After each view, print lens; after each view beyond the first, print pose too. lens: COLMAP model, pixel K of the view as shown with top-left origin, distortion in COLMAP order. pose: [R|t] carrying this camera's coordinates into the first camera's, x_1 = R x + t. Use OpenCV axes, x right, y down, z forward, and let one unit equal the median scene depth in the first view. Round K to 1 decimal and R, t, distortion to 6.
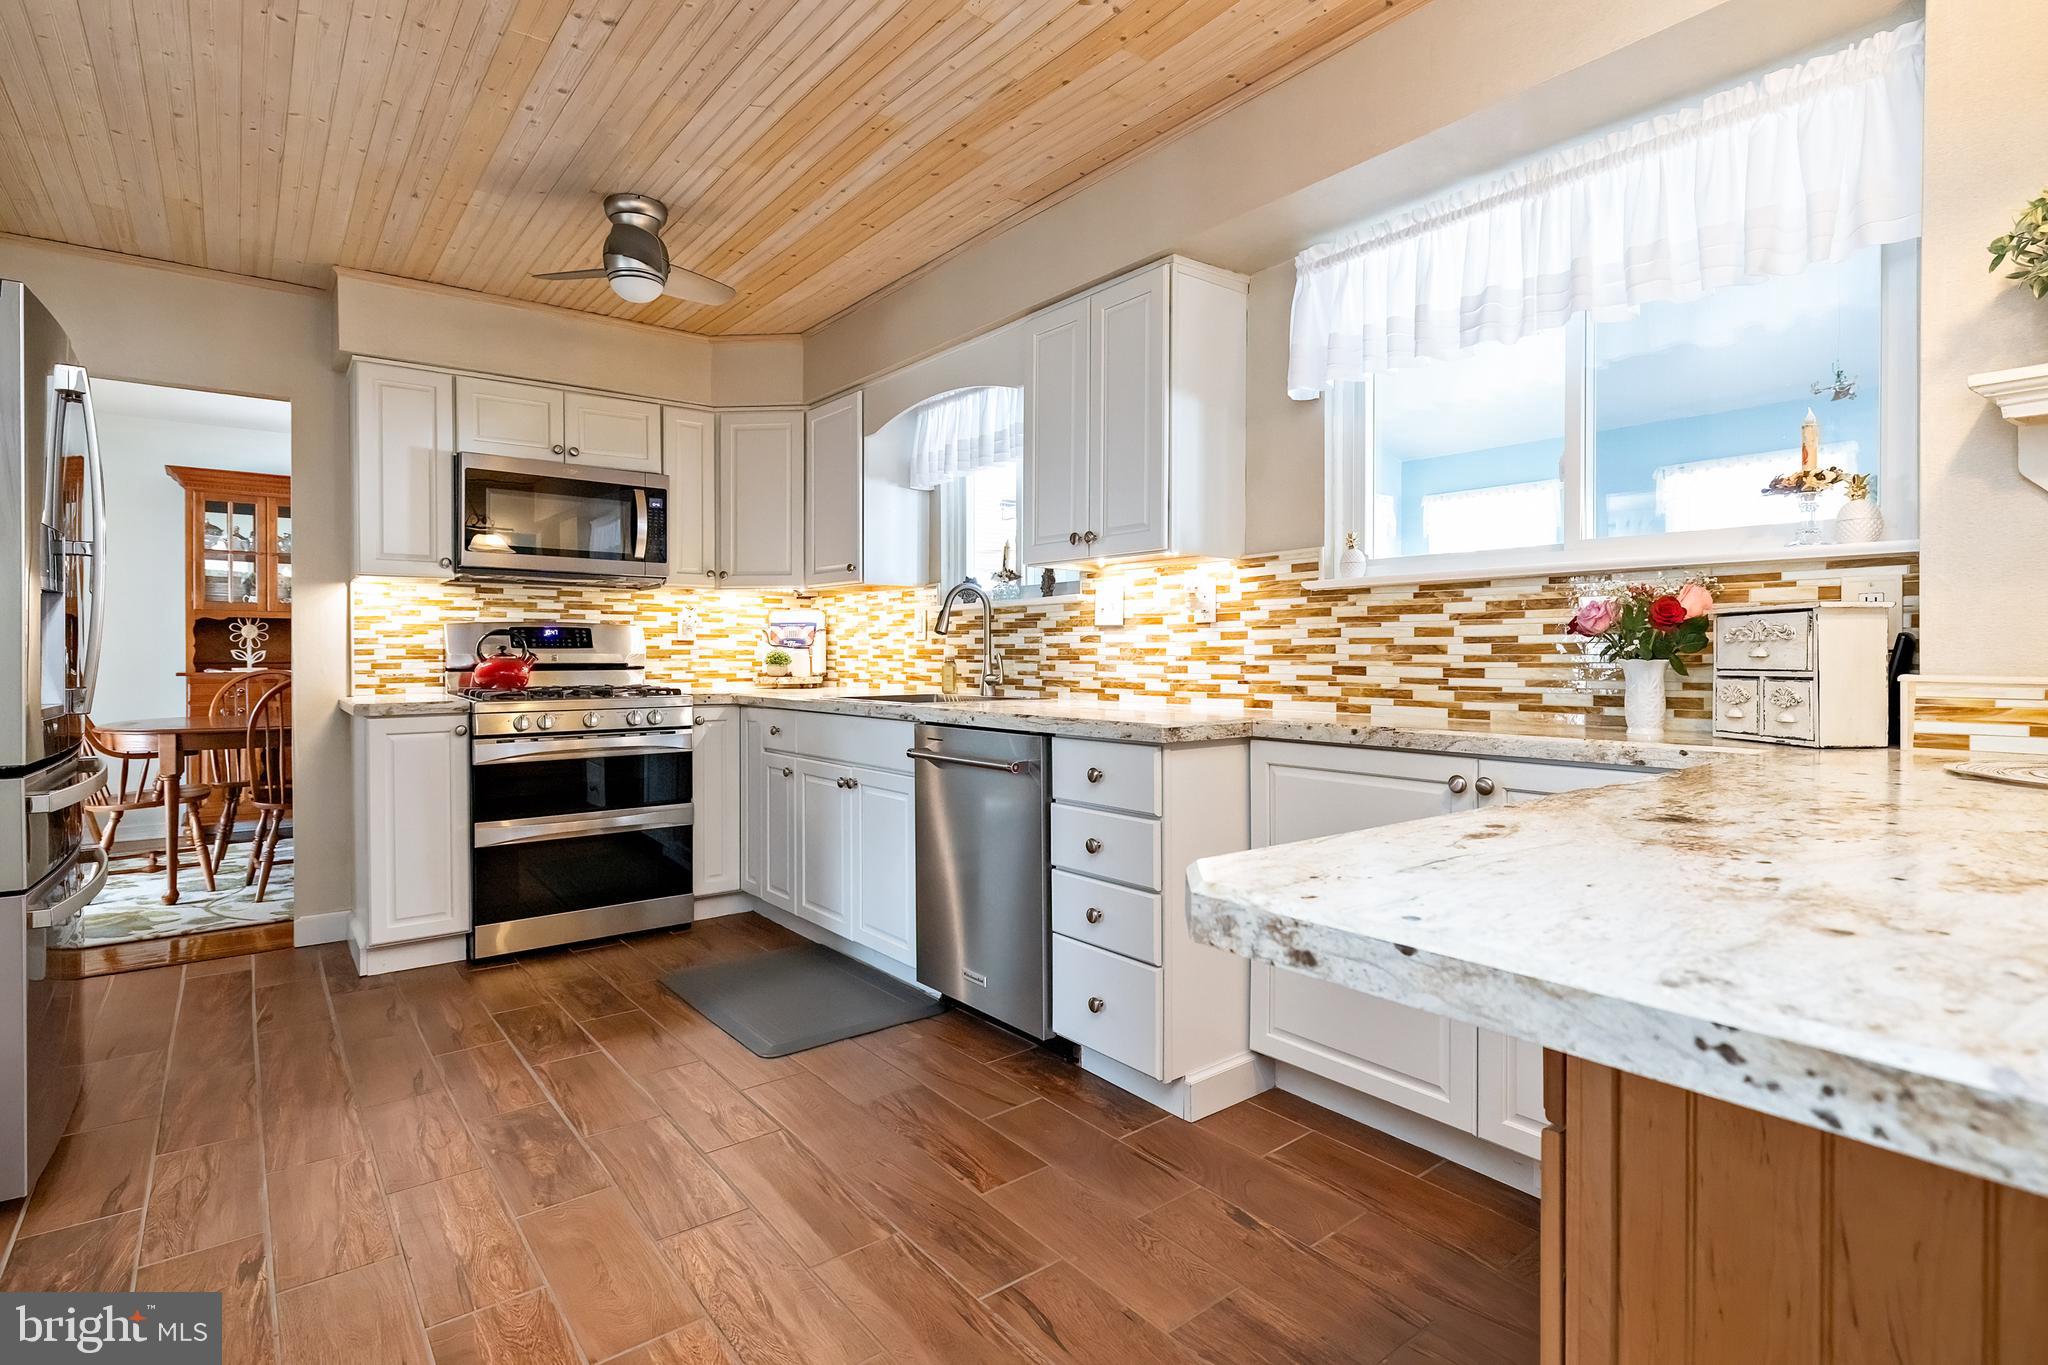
lens RADIAL K [[978.2, 0, 1024.0], [0, 978.2, 682.5], [0, 0, 1]] dist [-0.027154, -0.000150]
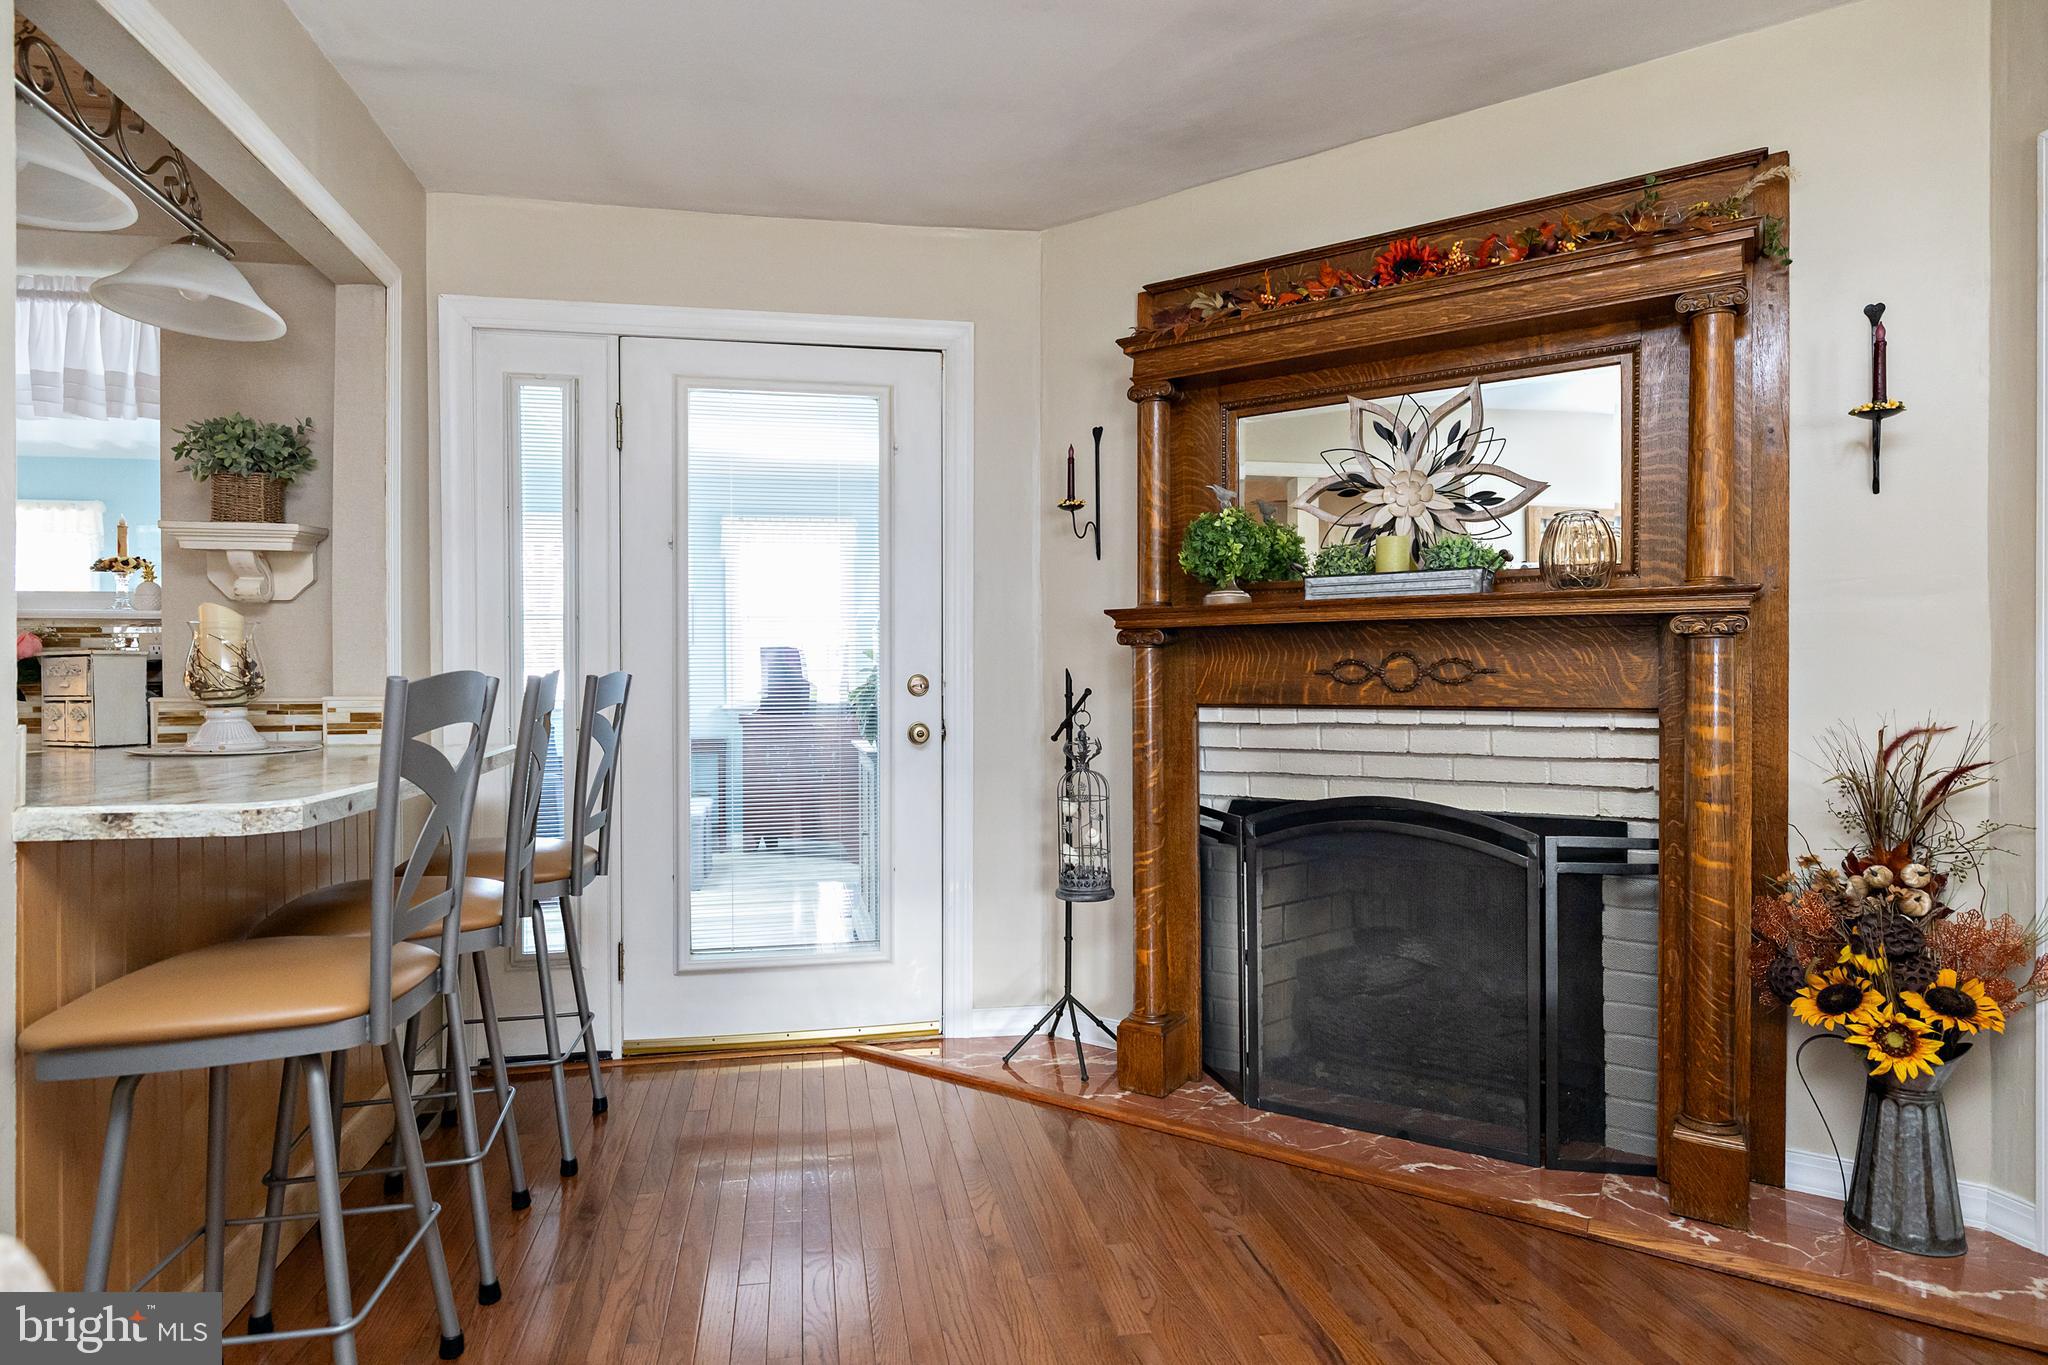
lens RADIAL K [[1173.0, 0, 1024.0], [0, 1173.0, 682.5], [0, 0, 1]] dist [-0.007332, -0.000739]
pose [[0.467521, -0.004051, 0.883973, -0.102898], [0.031353, 0.999436, -0.012002, 0.031211], [-0.883426, 0.033326, 0.467384, -1.041708]]
